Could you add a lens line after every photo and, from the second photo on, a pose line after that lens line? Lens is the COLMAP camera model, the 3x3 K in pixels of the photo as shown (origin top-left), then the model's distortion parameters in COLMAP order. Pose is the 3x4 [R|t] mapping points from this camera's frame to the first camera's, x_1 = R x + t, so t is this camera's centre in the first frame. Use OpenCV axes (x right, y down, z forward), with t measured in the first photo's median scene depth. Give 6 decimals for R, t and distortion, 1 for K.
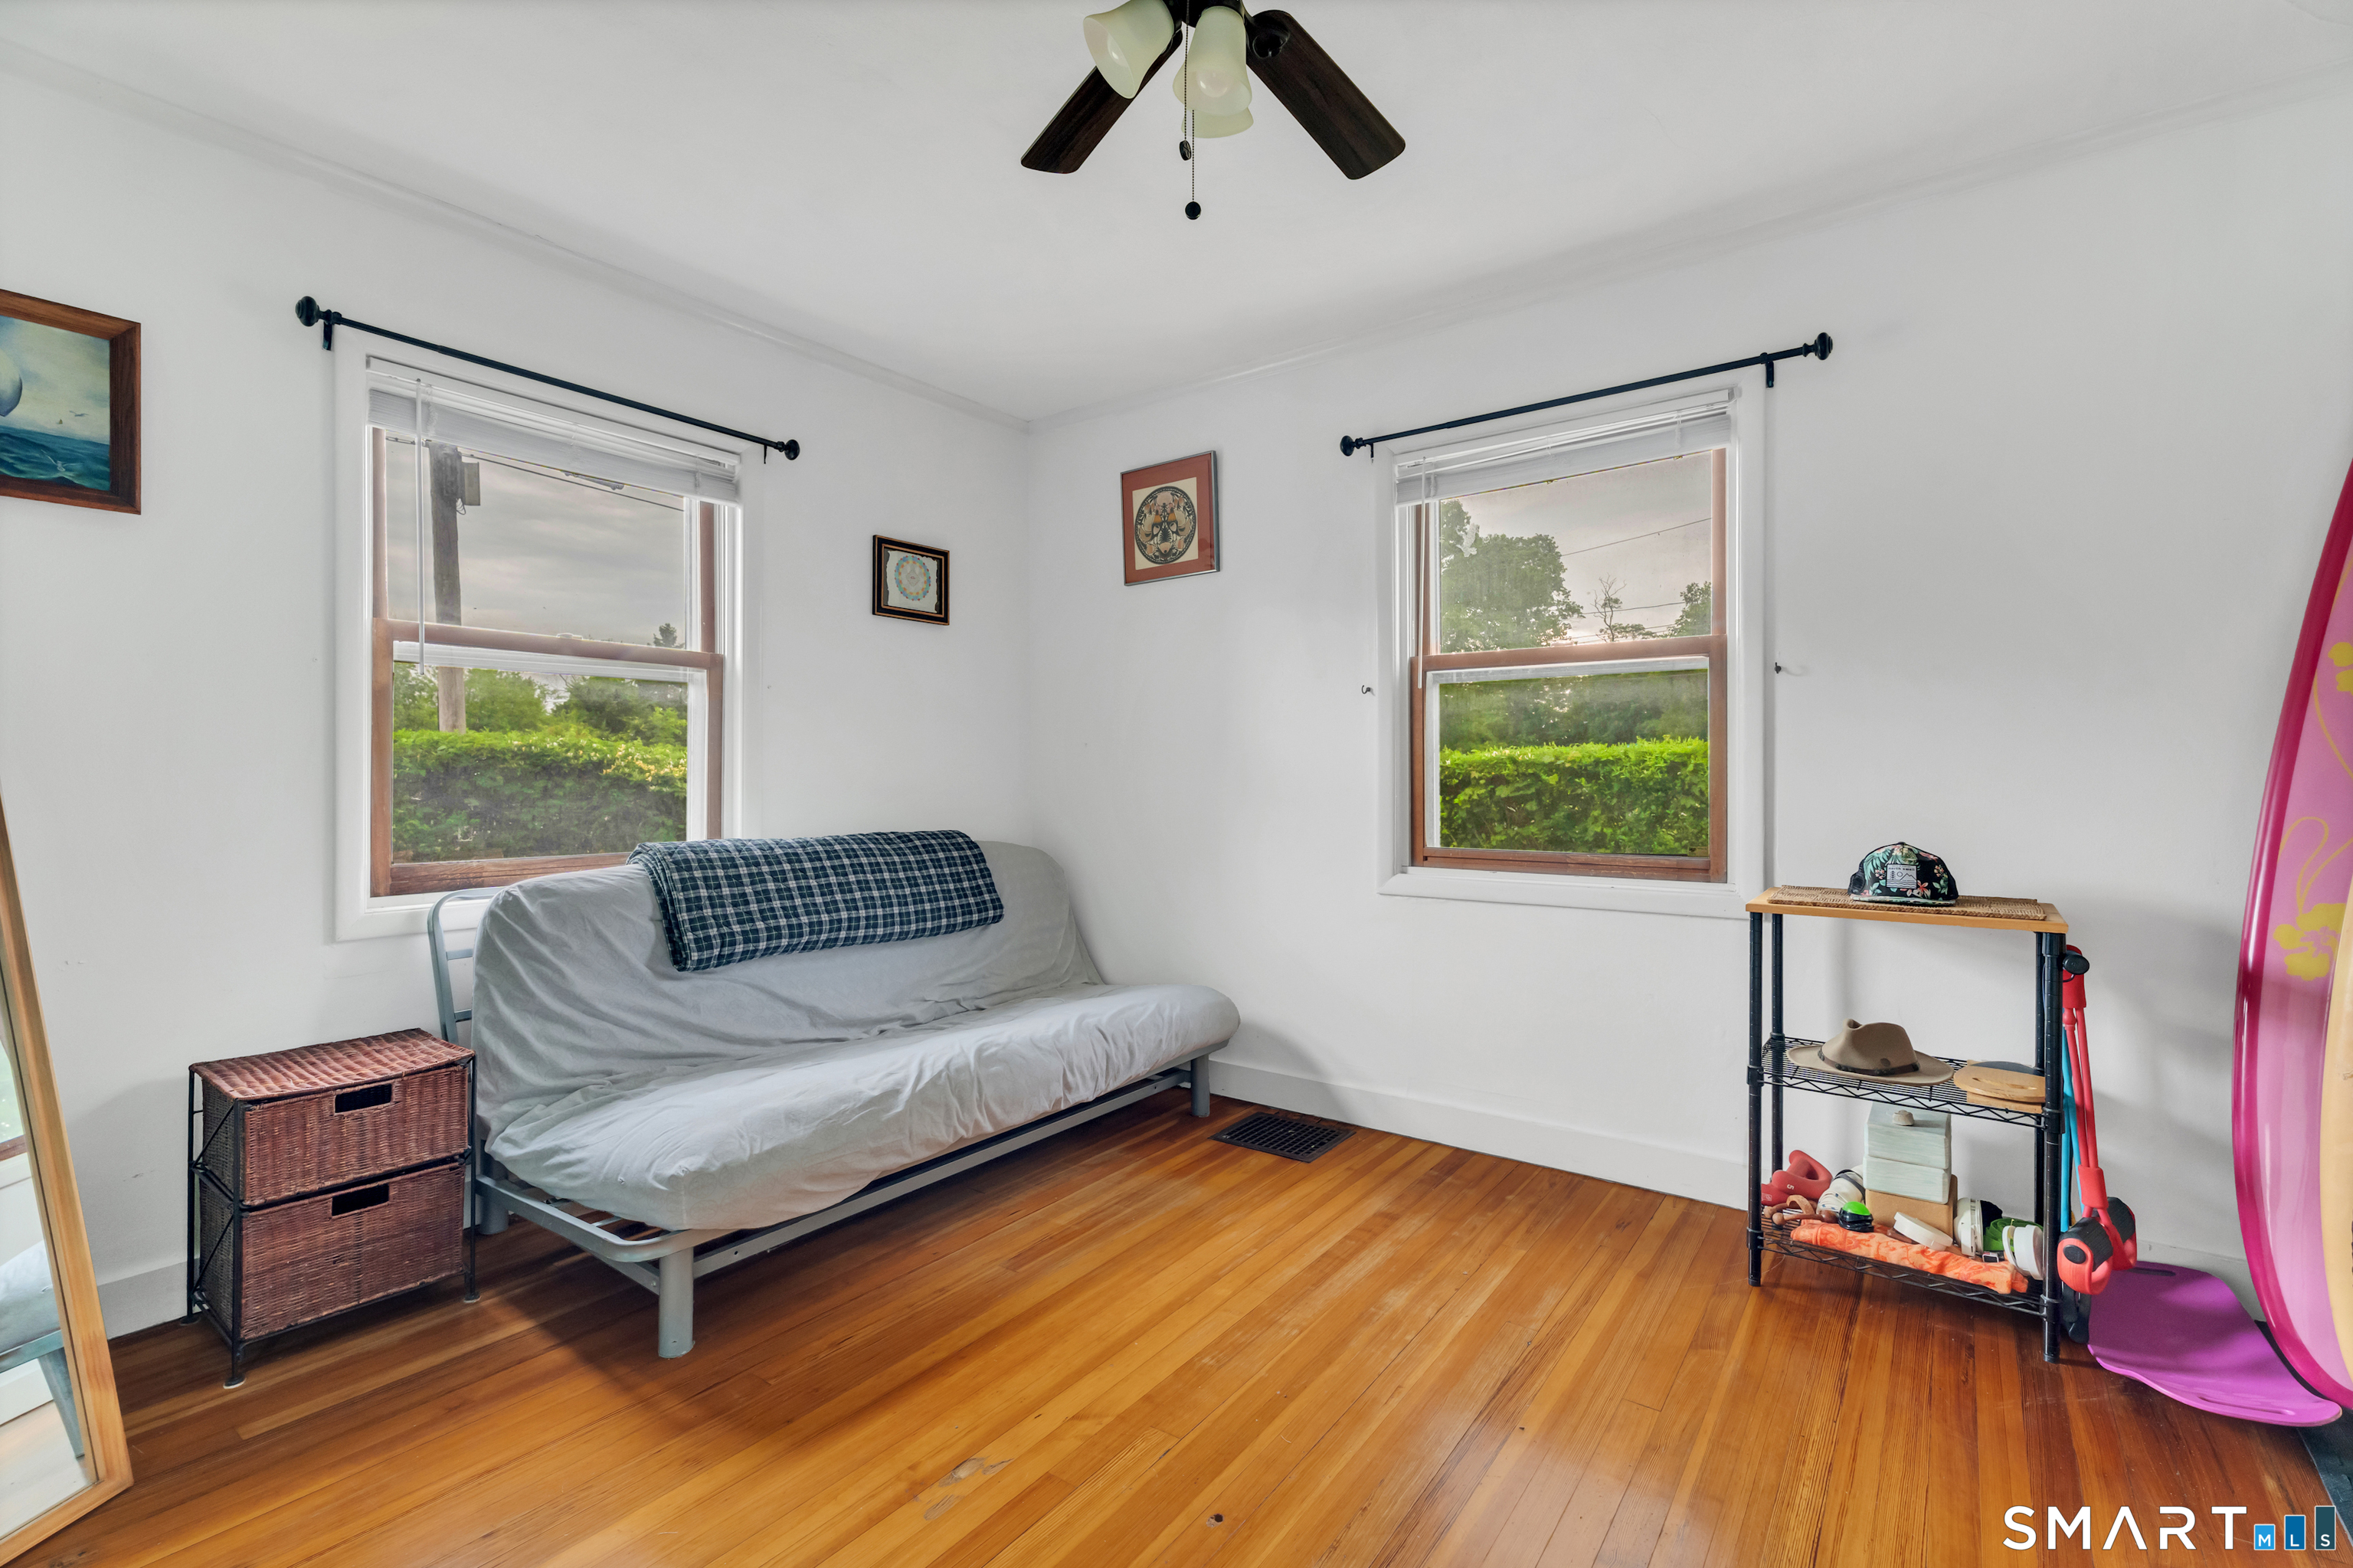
lens RADIAL K [[1043.6, 0, 1183.7], [0, 1043.6, 773.6], [0, 0, 1]] dist [-0.000749, -0.000329]
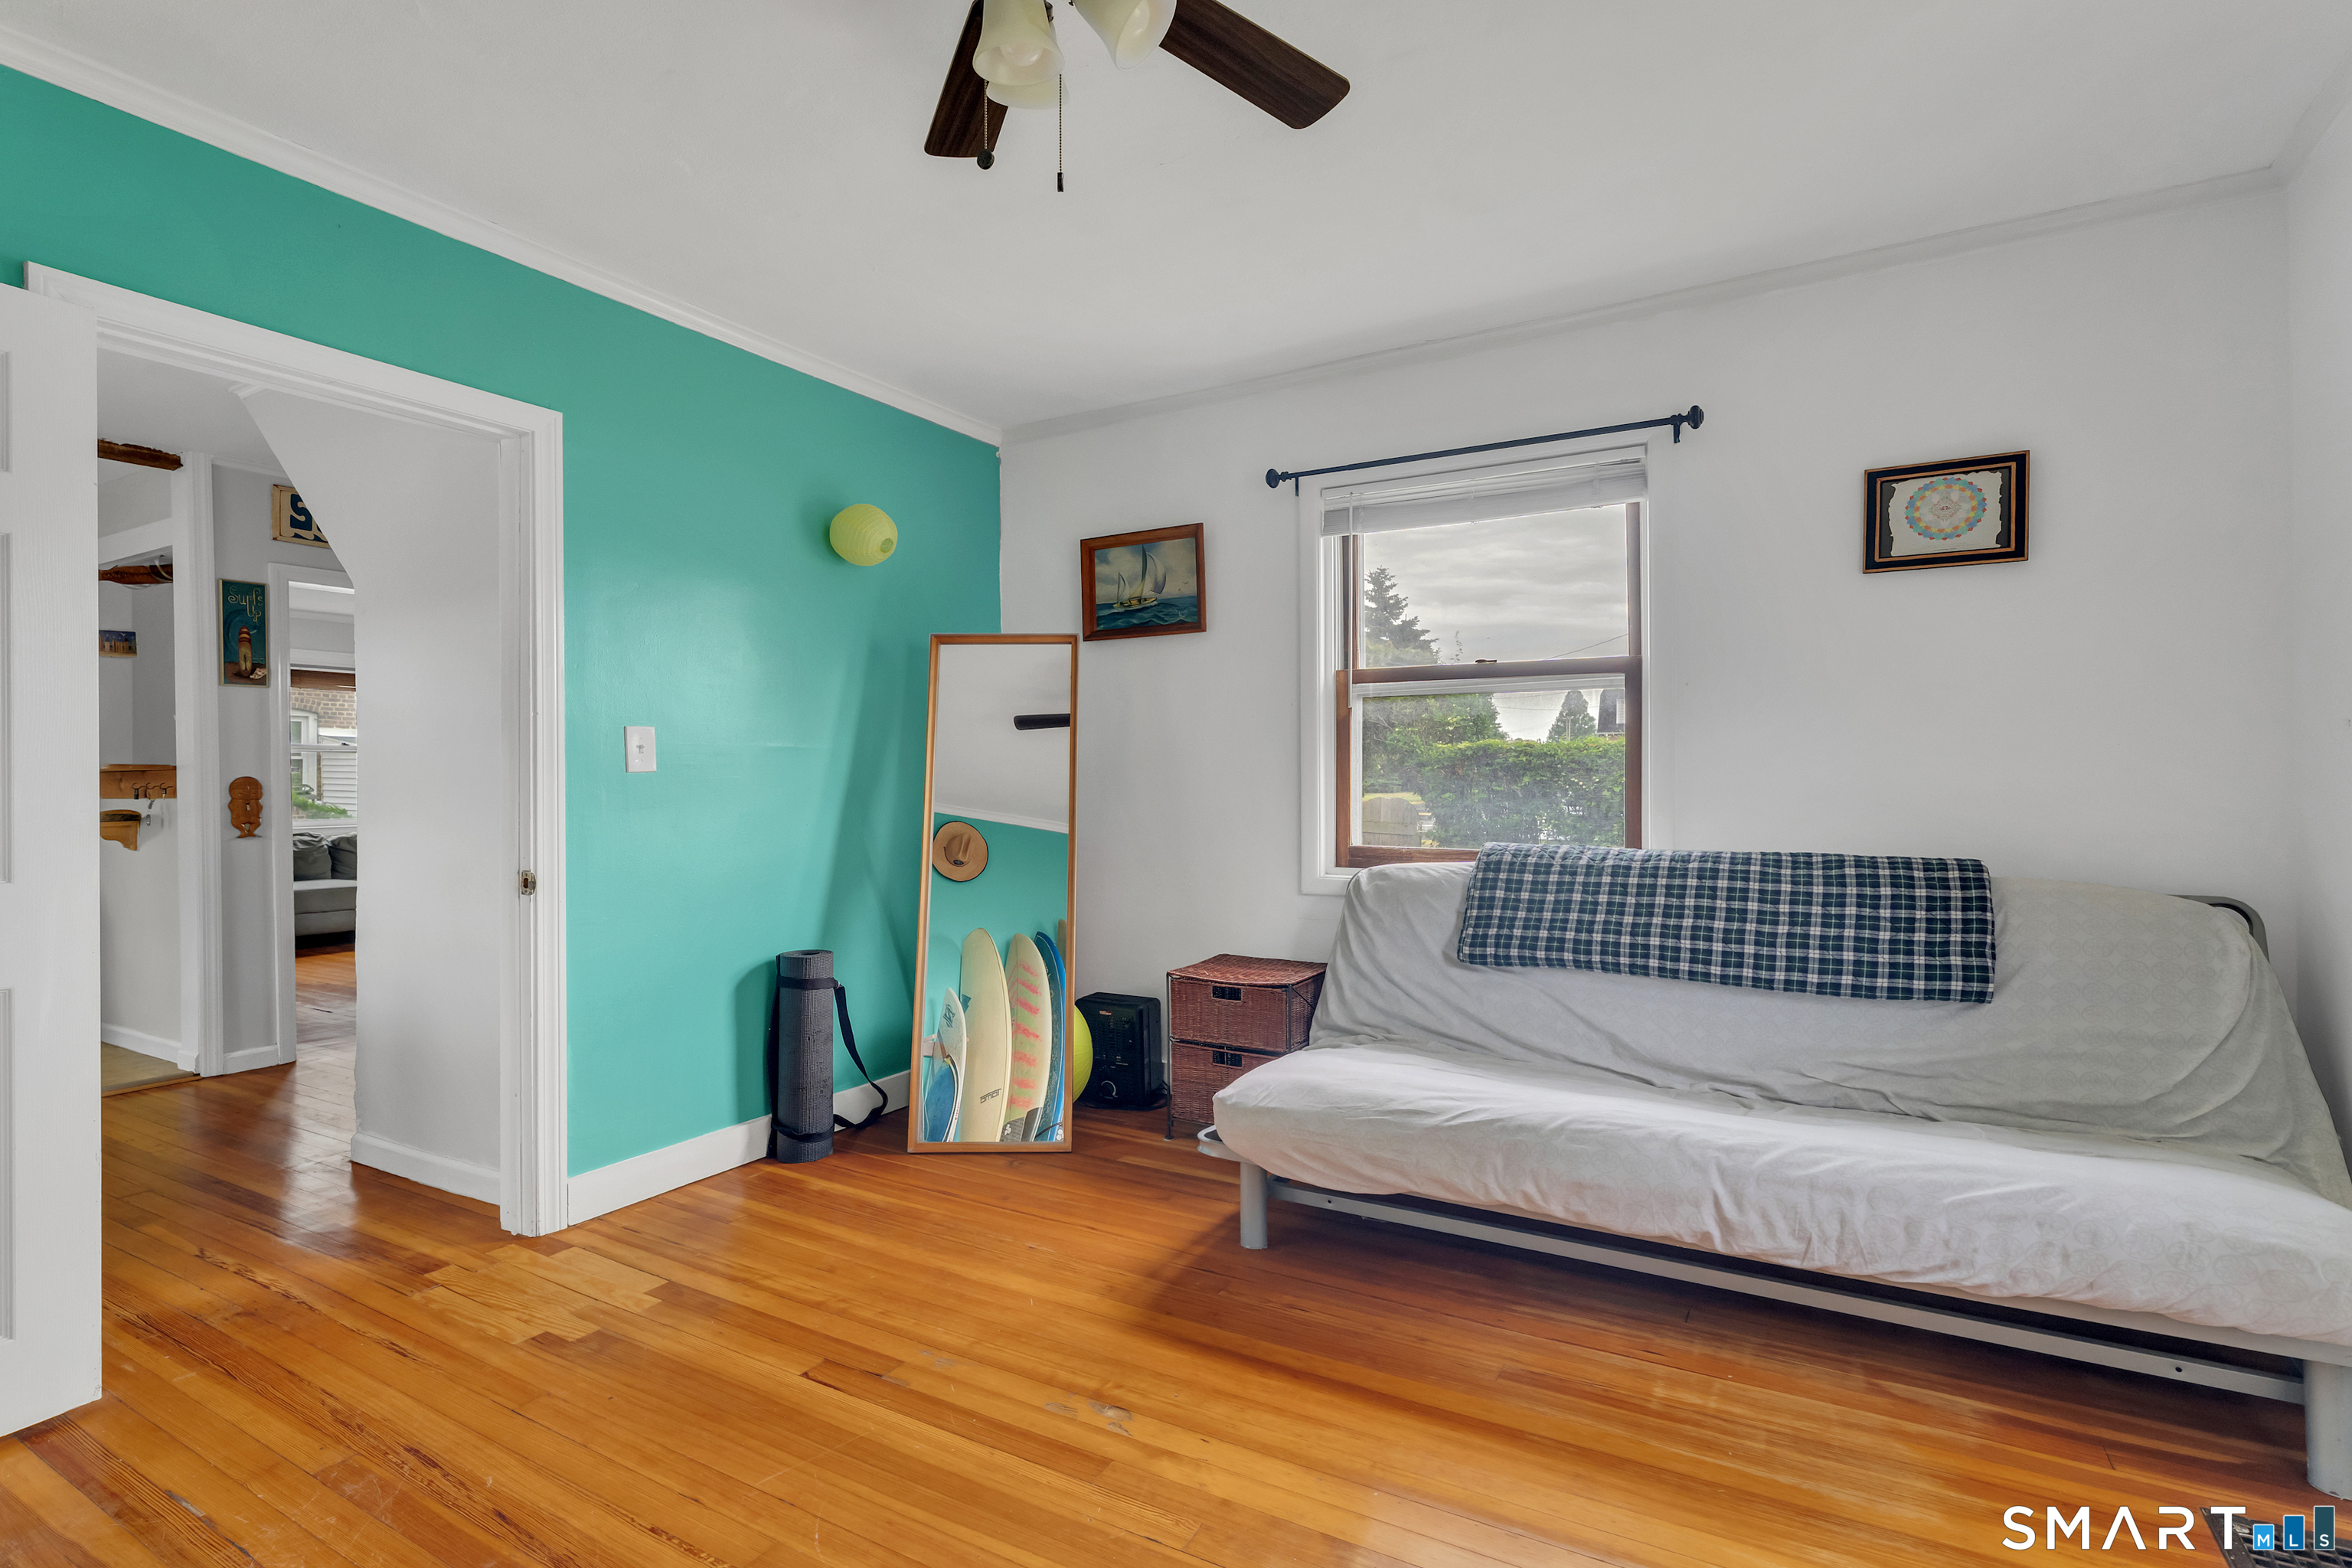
lens RADIAL K [[1003.0, 0, 1176.0], [0, 1003.0, 784.0], [0, 0, 1]] dist [-0.001720, 0.000098]
pose [[0.161561, 0.003743, -0.986856, 0.526776], [0.004546, 0.999979, 0.004537, -0.002868], [0.986852, -0.005219, 0.161541, 0.556518]]
